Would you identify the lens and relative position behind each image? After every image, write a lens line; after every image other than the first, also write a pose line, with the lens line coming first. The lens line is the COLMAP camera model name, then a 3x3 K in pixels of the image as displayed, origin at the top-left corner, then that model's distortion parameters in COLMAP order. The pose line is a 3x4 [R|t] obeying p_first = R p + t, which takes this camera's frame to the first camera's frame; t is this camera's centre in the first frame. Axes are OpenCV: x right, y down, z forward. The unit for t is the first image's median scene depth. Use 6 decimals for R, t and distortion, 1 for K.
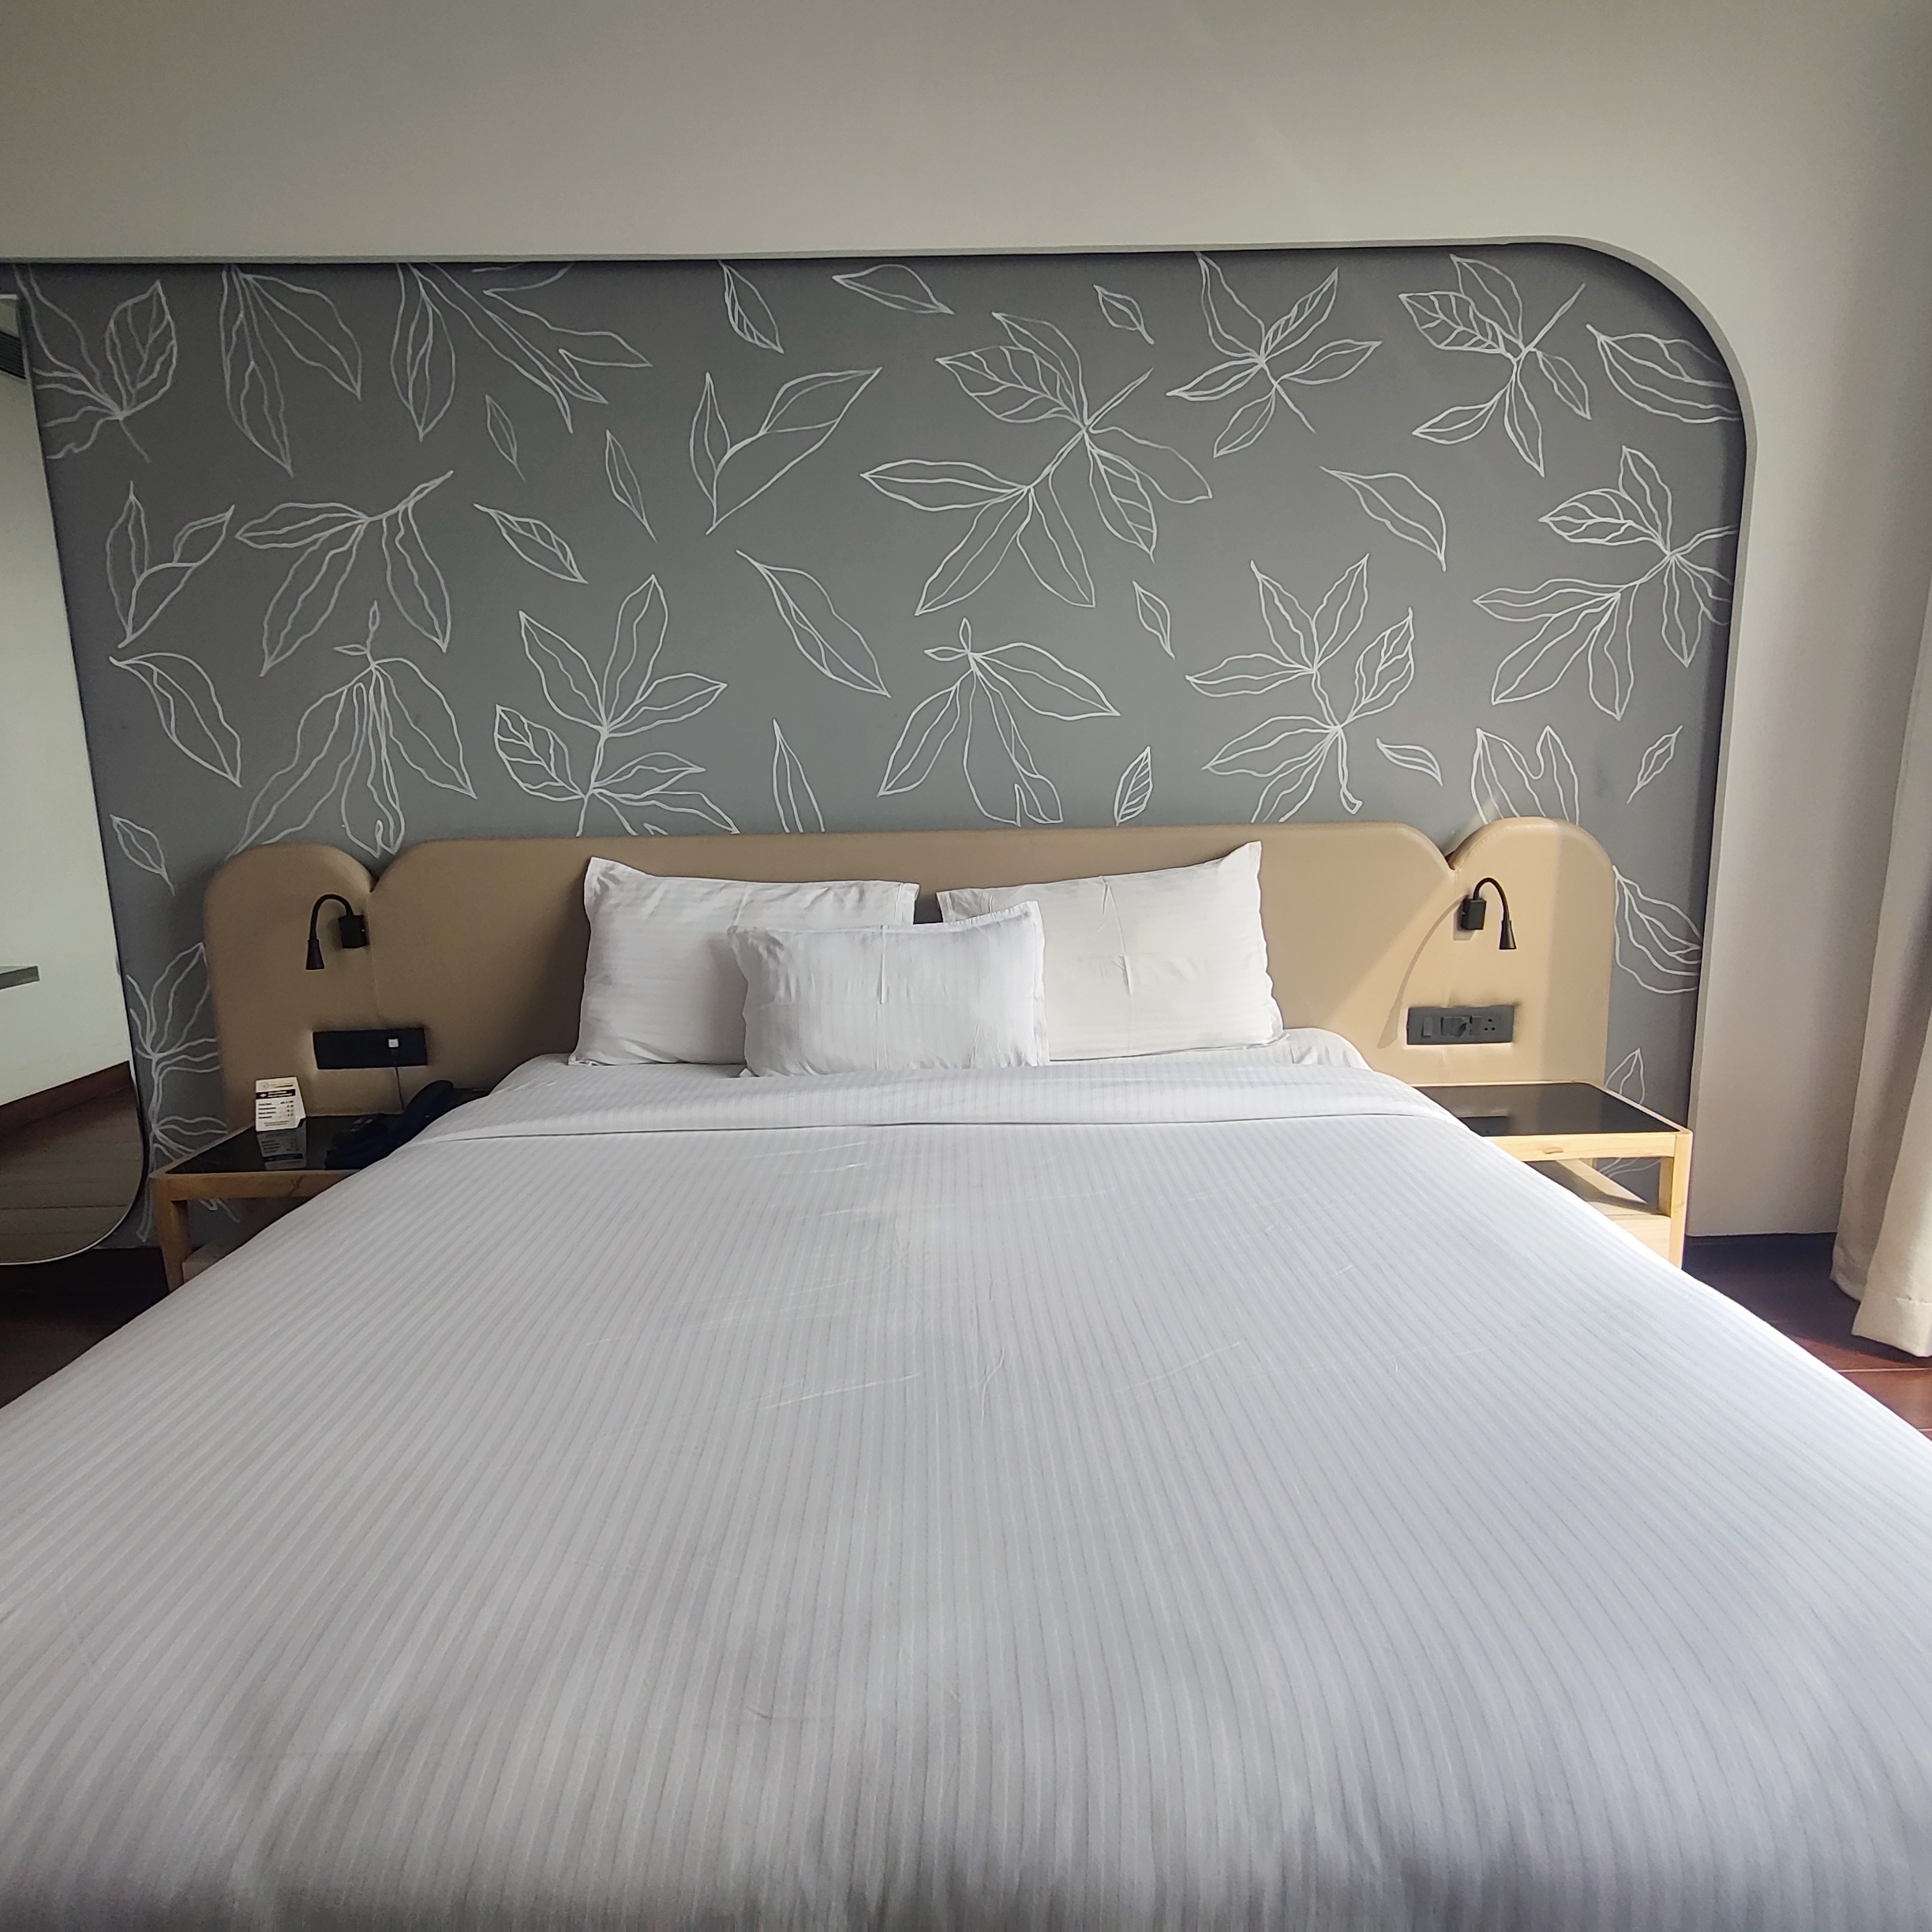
lens RADIAL K [[1154.7, 0, 977.5], [0, 1154.7, 951.4], [0, 0, 1]] dist [0.004734, 0.003087]
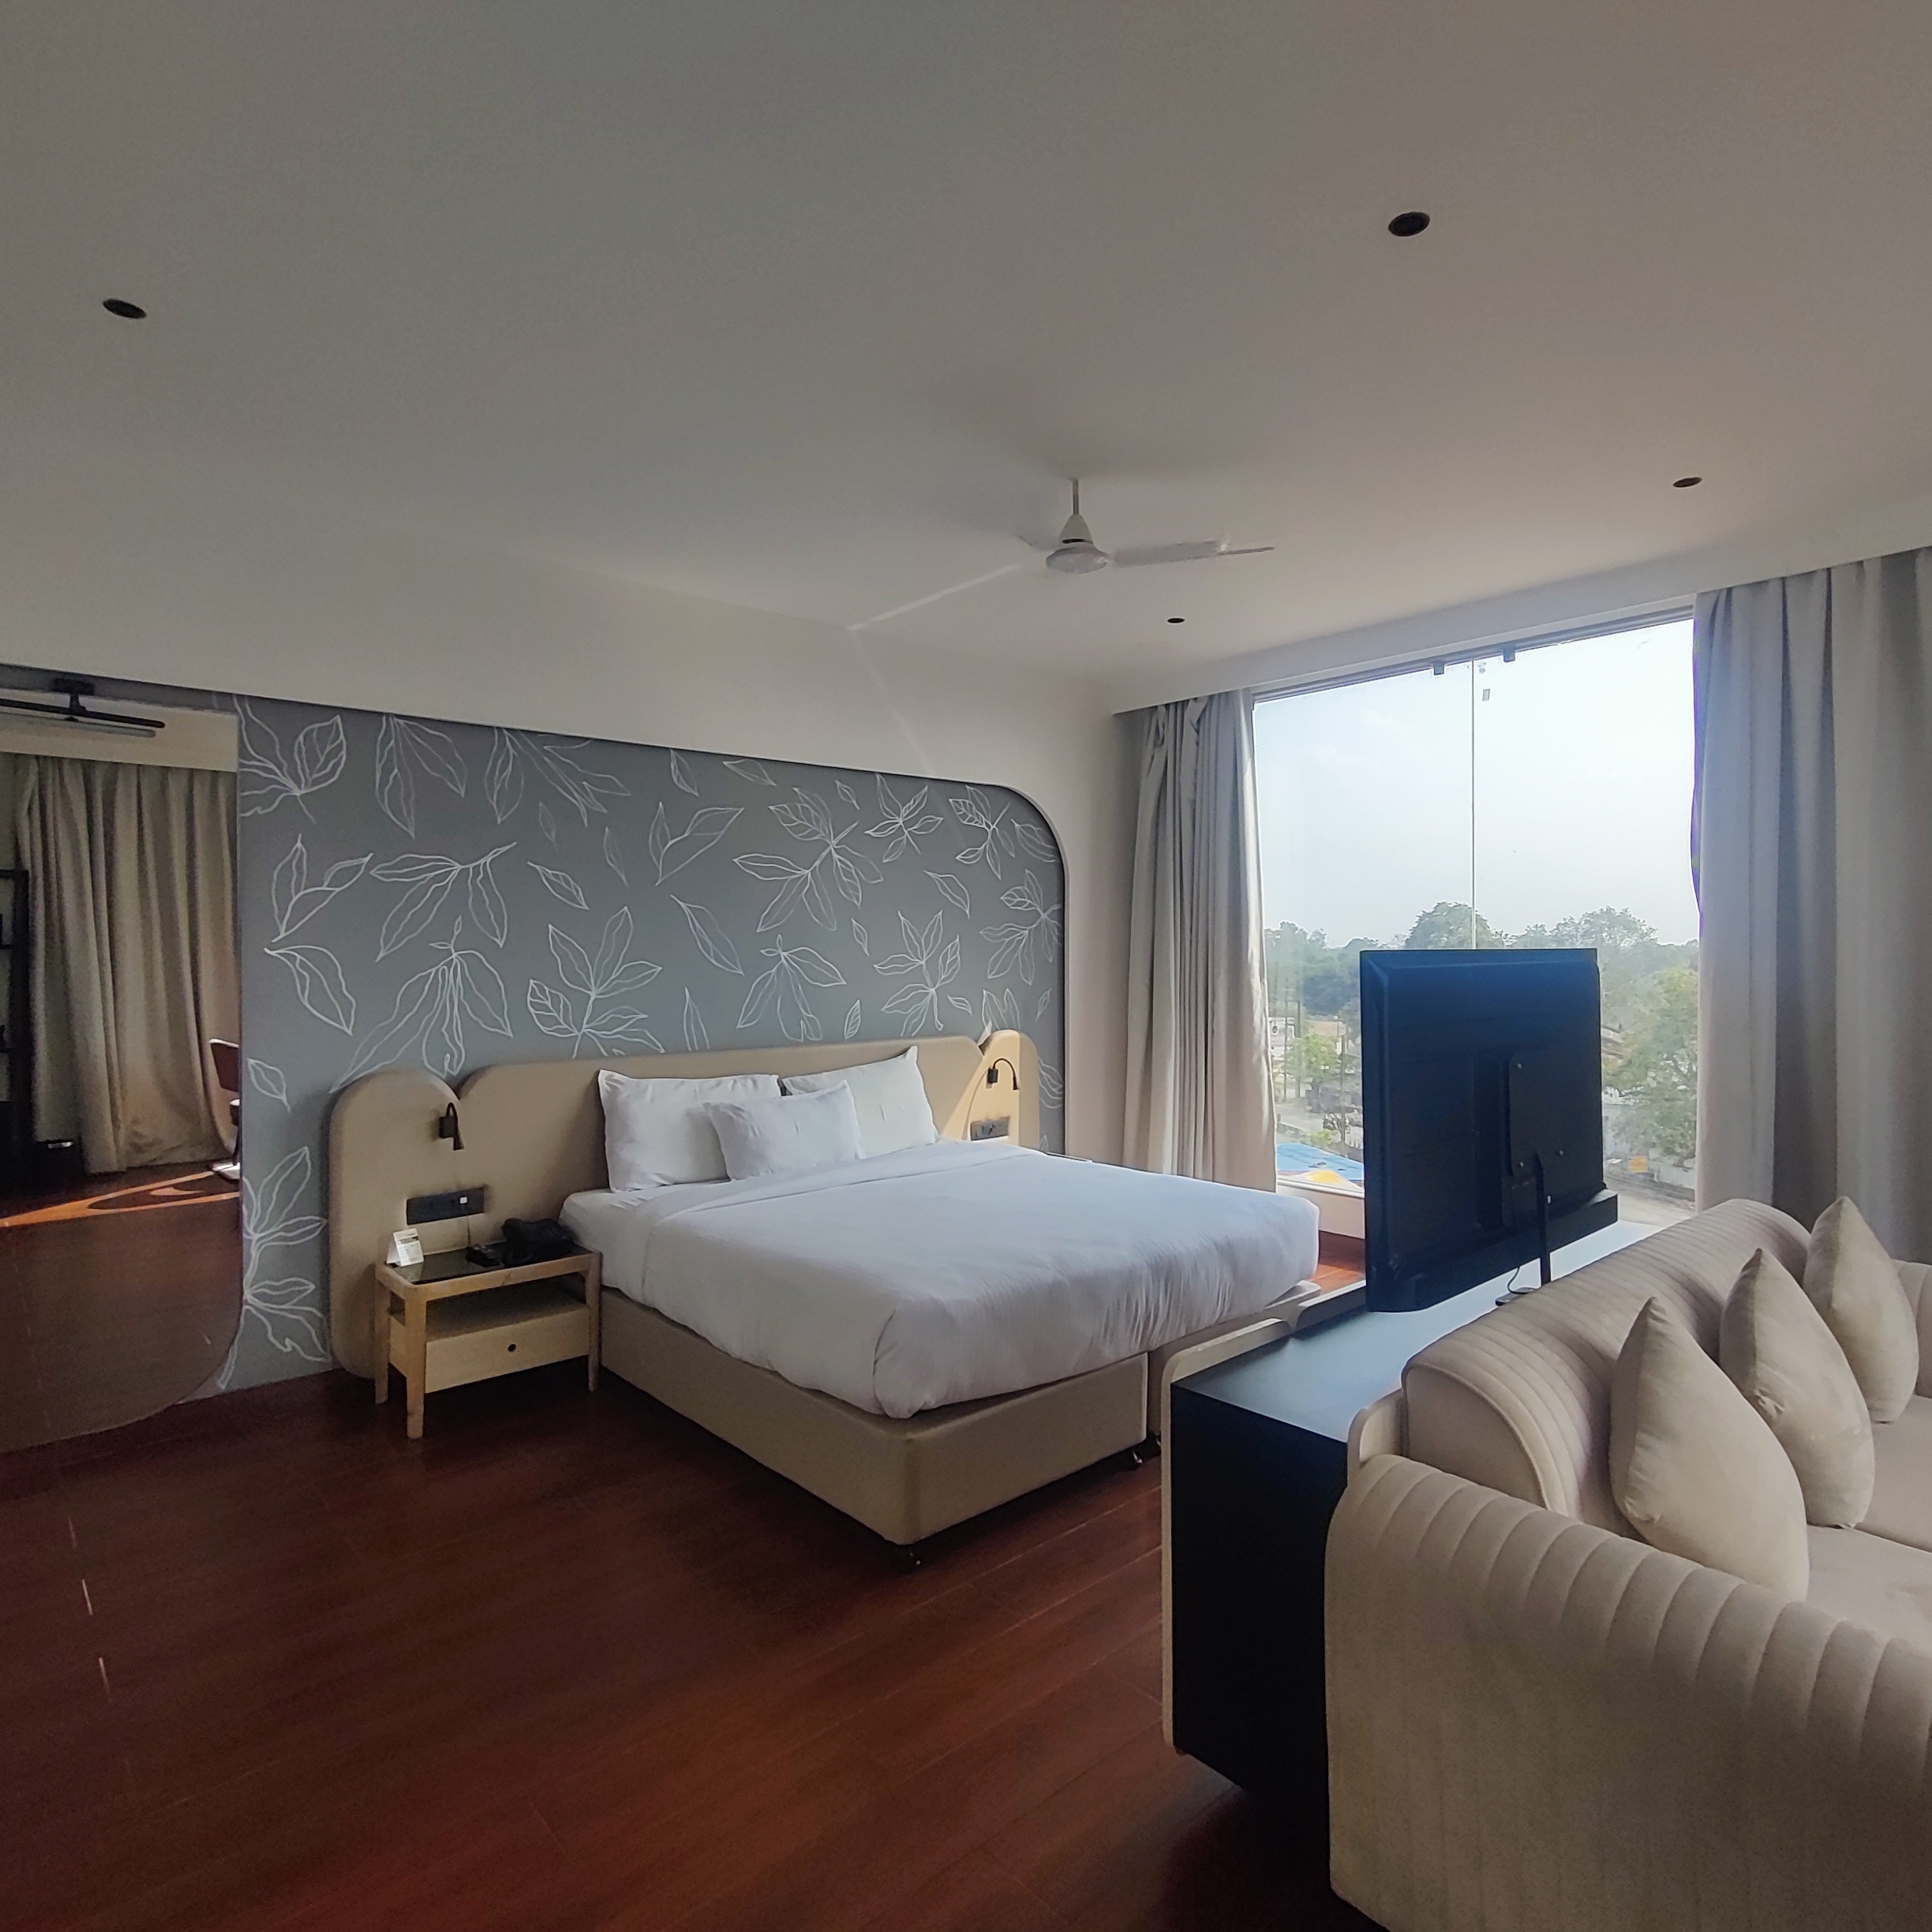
lens RADIAL K [[1154.7, 0, 977.5], [0, 1154.7, 951.4], [0, 0, 1]] dist [0.004734, 0.003087]
pose [[0.761291, 0.015419, 0.648227, -1.009901], [0.097657, 0.985587, -0.138134, 0.034080], [-0.641014, 0.168464, 0.748813, -0.637796]]
